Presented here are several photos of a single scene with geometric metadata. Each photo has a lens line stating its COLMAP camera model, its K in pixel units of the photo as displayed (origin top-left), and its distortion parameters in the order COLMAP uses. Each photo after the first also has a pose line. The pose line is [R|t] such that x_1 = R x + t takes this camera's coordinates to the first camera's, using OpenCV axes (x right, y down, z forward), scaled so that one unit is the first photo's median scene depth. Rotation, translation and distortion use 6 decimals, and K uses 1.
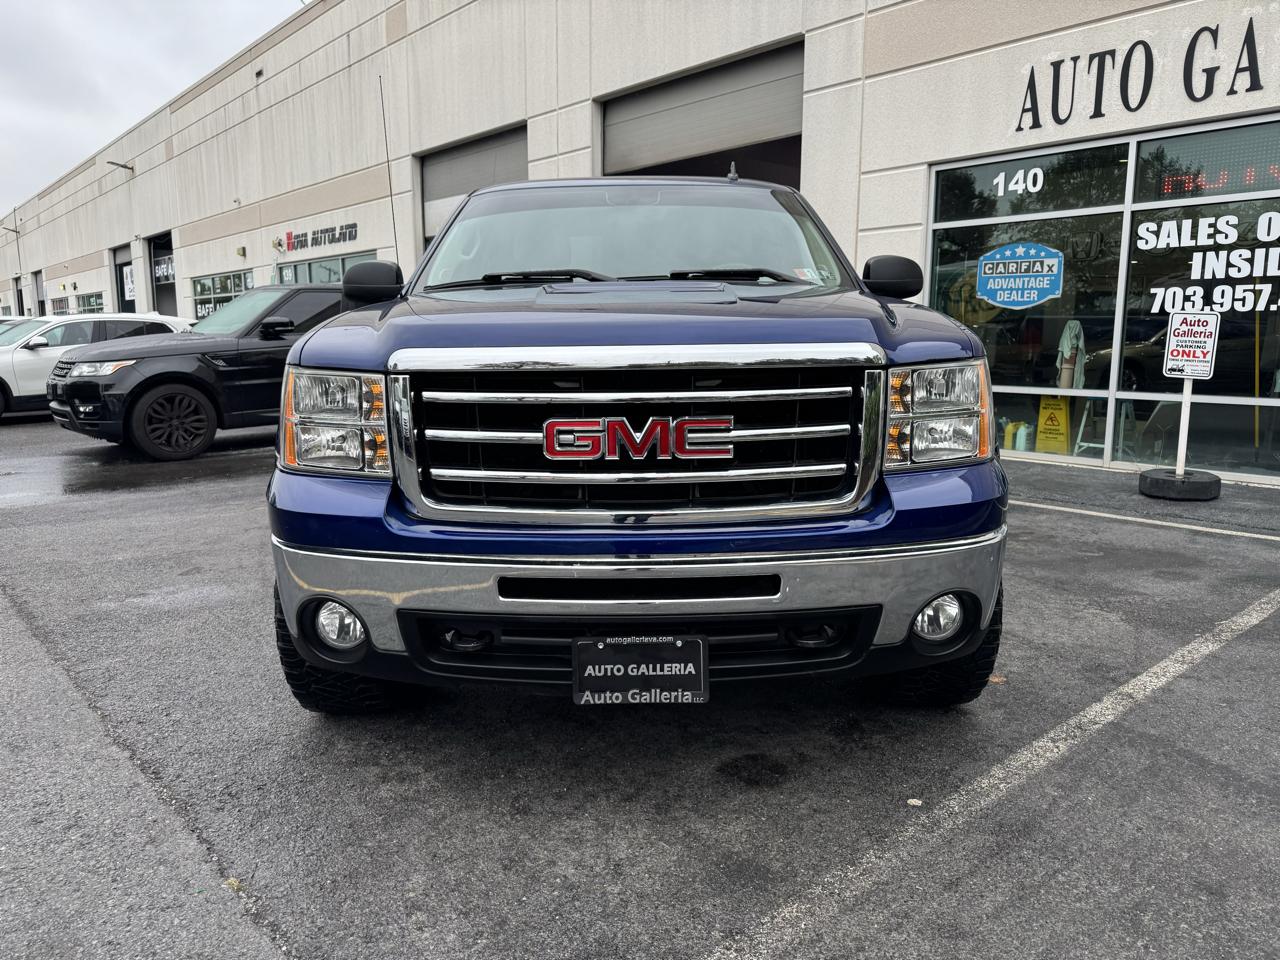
lens RADIAL K [[898.4, 0, 633.1], [0, 898.4, 477.1], [0, 0, 1]] dist [0.040574, -0.047520]
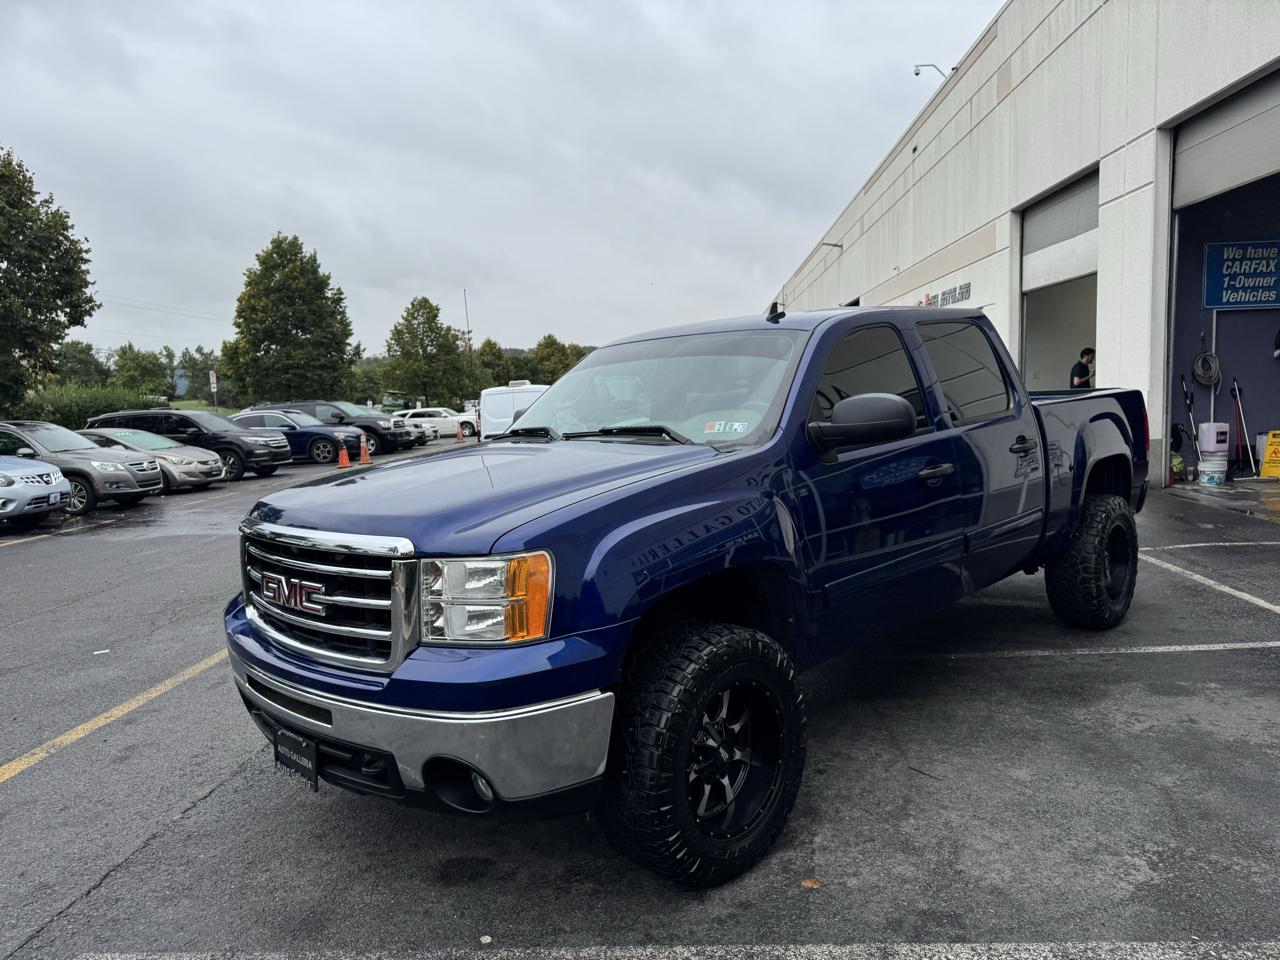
lens RADIAL K [[898.4, 0, 656.1], [0, 898.4, 487.0], [0, 0, 1]] dist [0.040574, -0.047520]
pose [[0.717122, 0.048928, -0.695228, 0.403373], [-0.068786, 0.997631, -0.000743, -0.071172], [0.693544, 0.048355, 0.718789, 0.103280]]
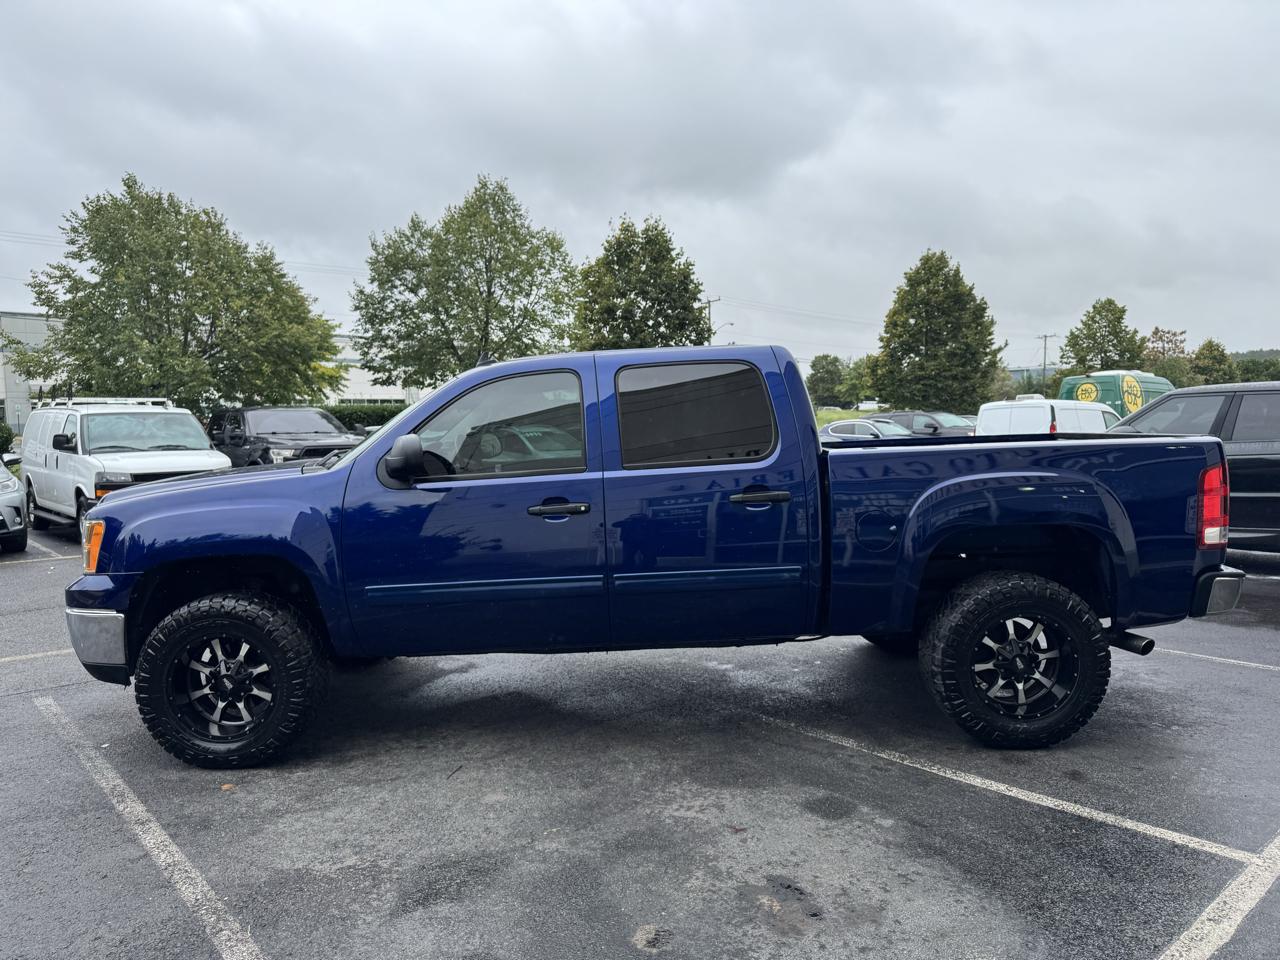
lens RADIAL K [[898.4, 0, 634.7], [0, 898.4, 490.7], [0, 0, 1]] dist [0.040574, -0.047520]
pose [[0.001029, 0.082363, -0.996602, 0.724360], [-0.134068, 0.987617, 0.081482, -0.159952], [0.990972, 0.133529, 0.012059, 0.668343]]
